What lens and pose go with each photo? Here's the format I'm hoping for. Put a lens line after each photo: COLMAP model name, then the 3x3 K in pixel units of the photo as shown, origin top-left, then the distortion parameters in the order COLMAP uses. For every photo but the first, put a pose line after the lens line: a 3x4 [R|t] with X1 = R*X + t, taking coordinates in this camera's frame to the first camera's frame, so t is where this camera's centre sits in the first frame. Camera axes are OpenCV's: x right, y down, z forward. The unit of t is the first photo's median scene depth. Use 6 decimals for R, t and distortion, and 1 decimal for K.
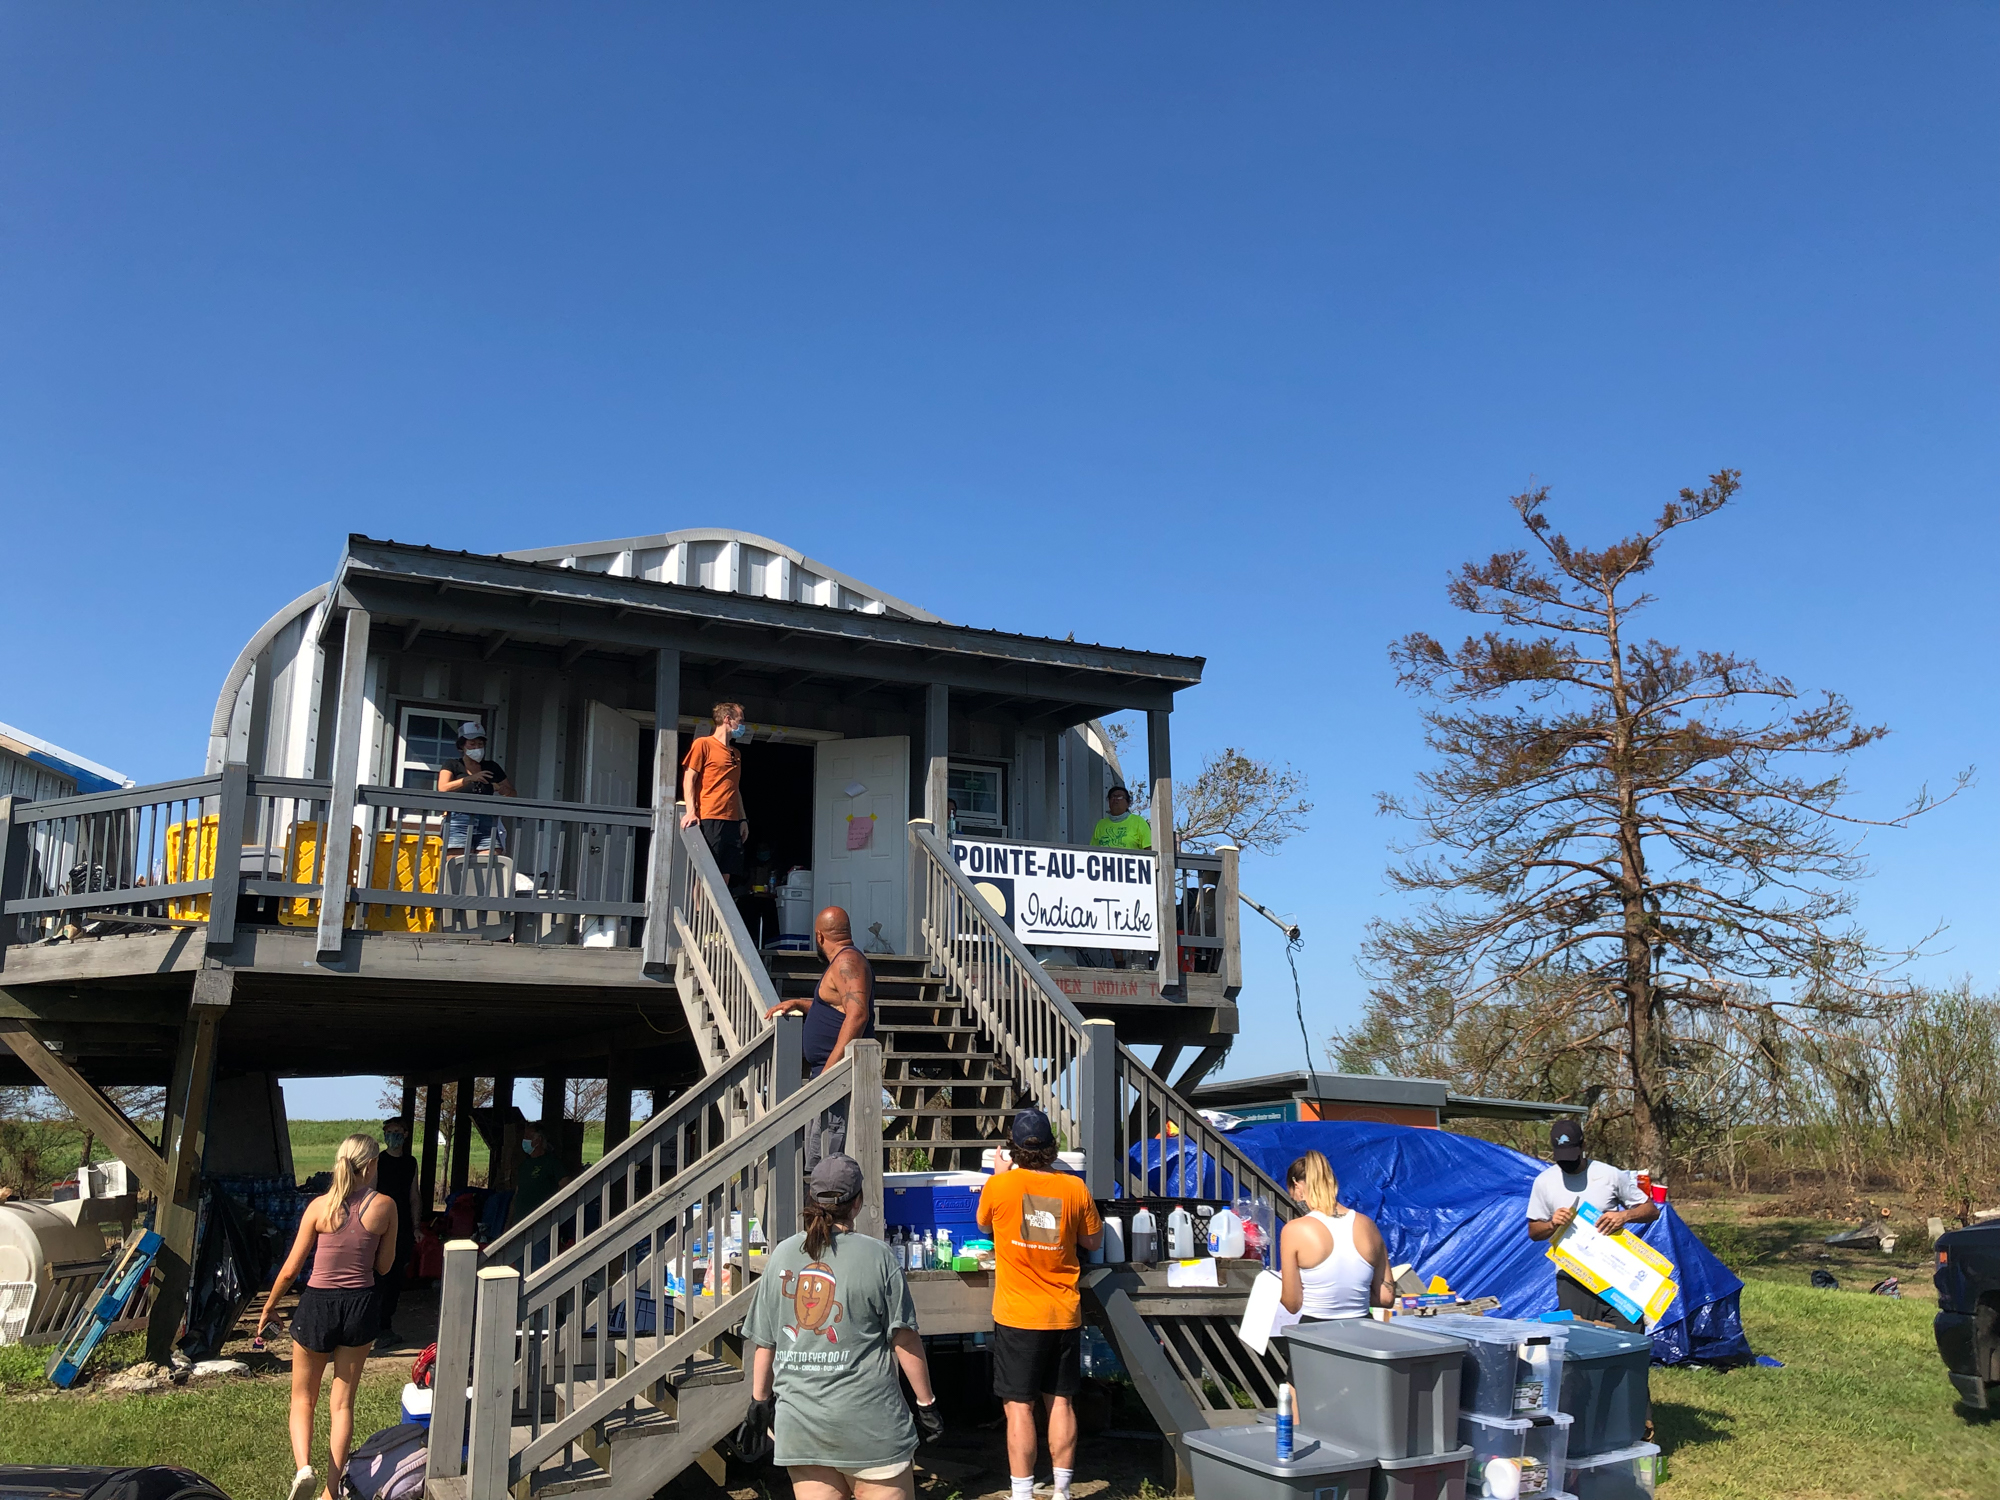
lens RADIAL K [[1625.5, 0, 994.4], [0, 1625.5, 745.3], [0, 0, 1]] dist [-0.011501, -0.009362]
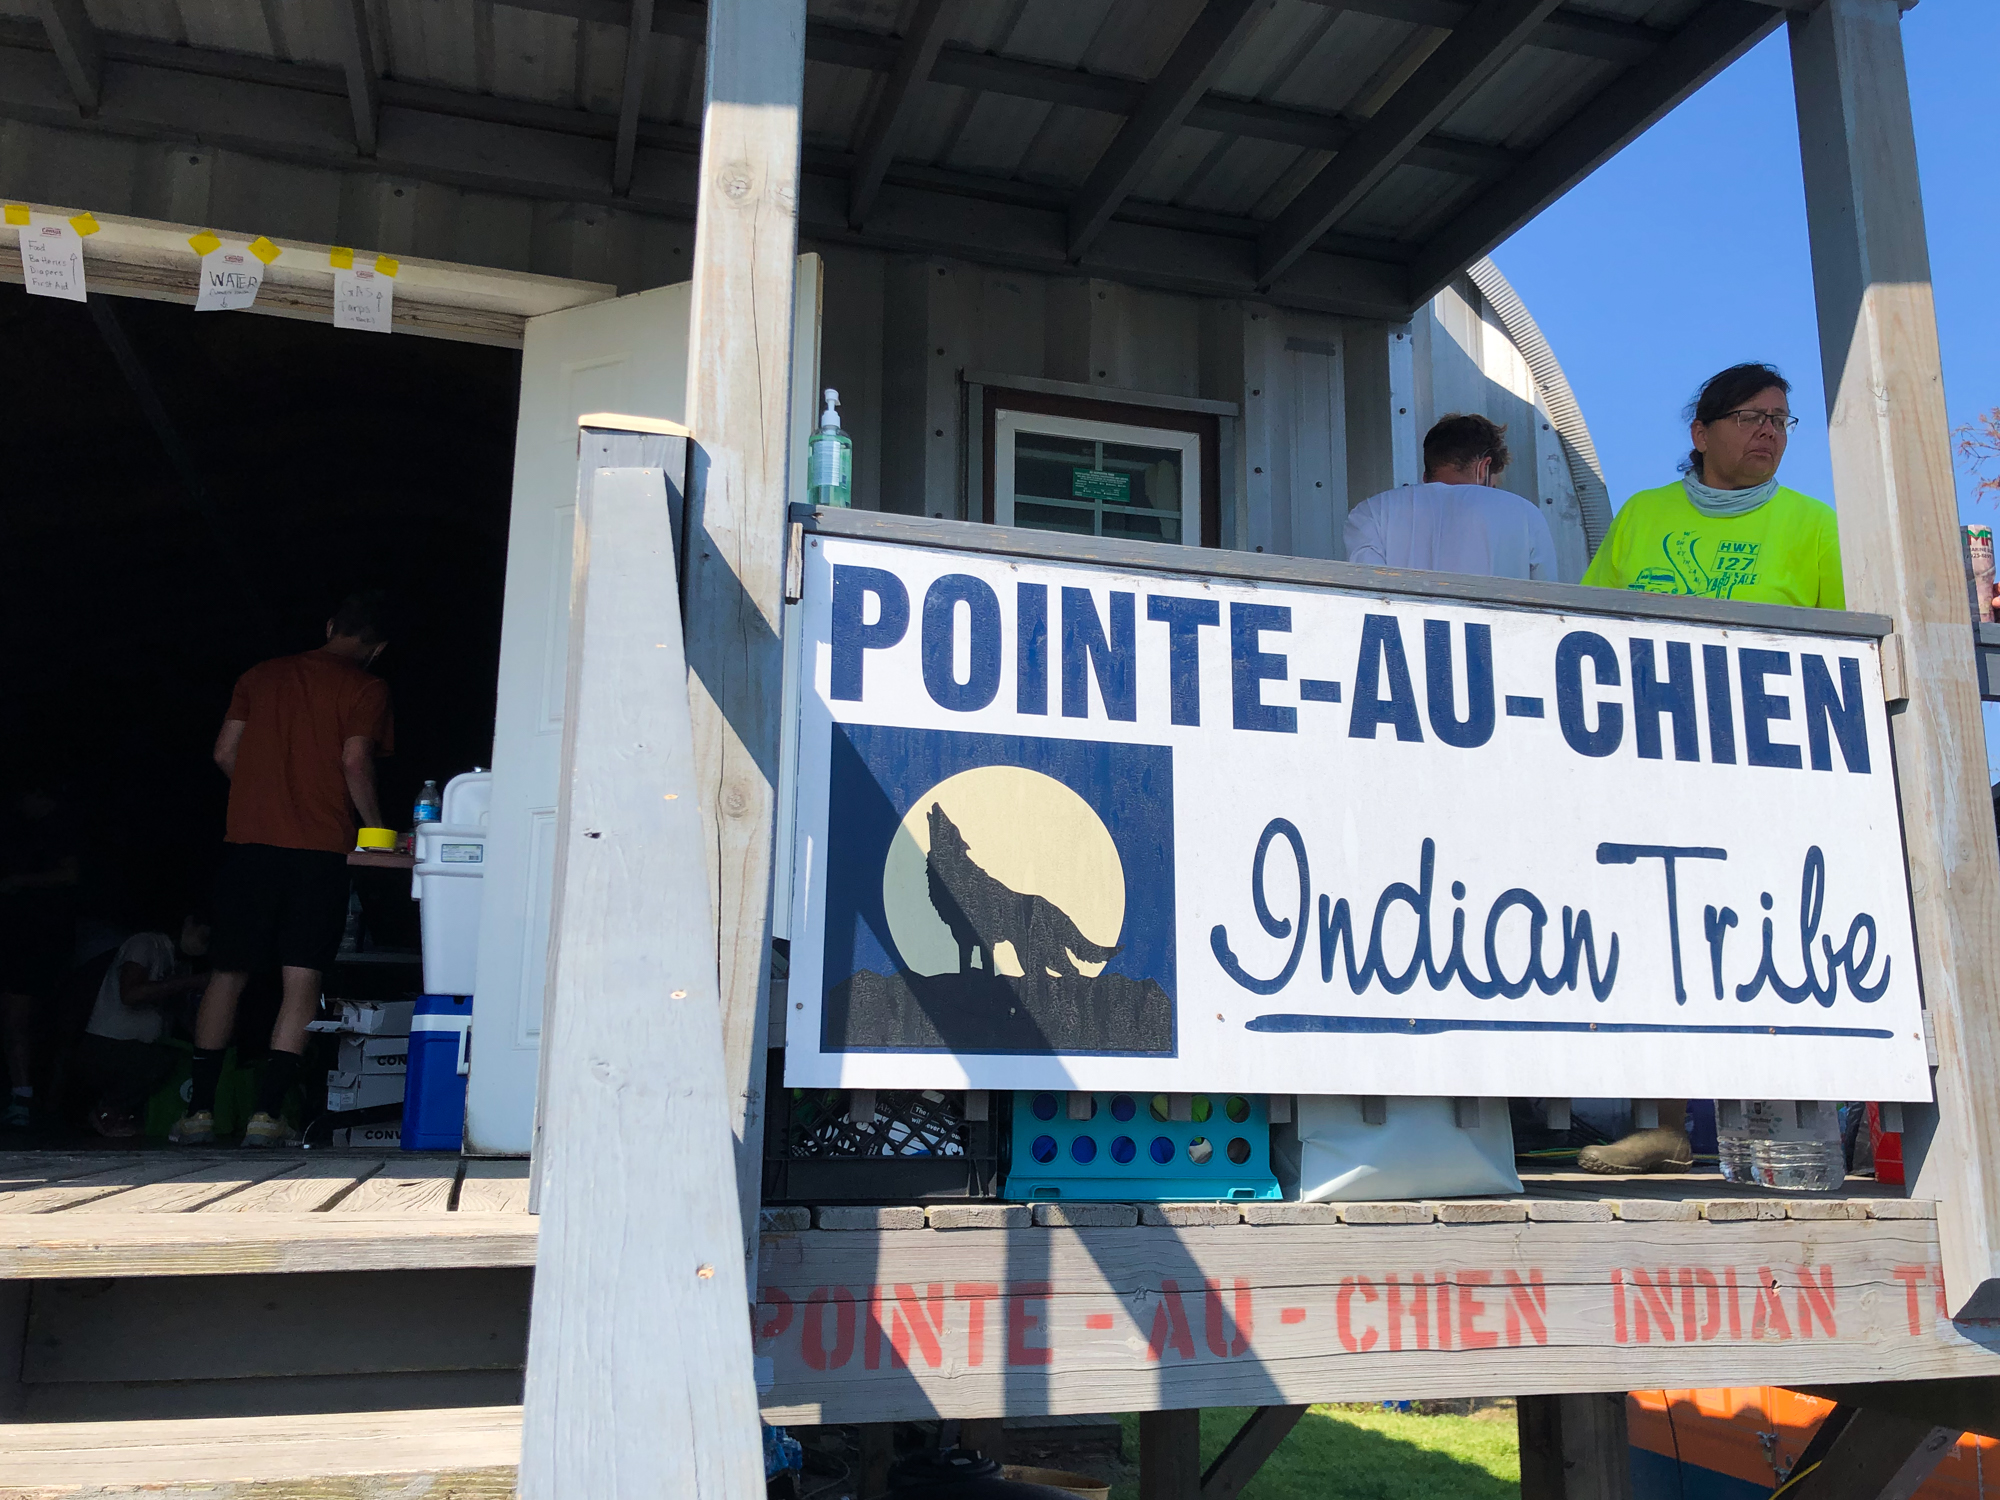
lens RADIAL K [[1625.5, 0, 995.0], [0, 1625.5, 765.5], [0, 0, 1]] dist [-0.011501, -0.009362]
pose [[0.980482, -0.026221, -0.194855, 0.028222], [0.032222, 0.999097, 0.027690, 0.077018], [0.193953, -0.033428, 0.980441, 0.795526]]
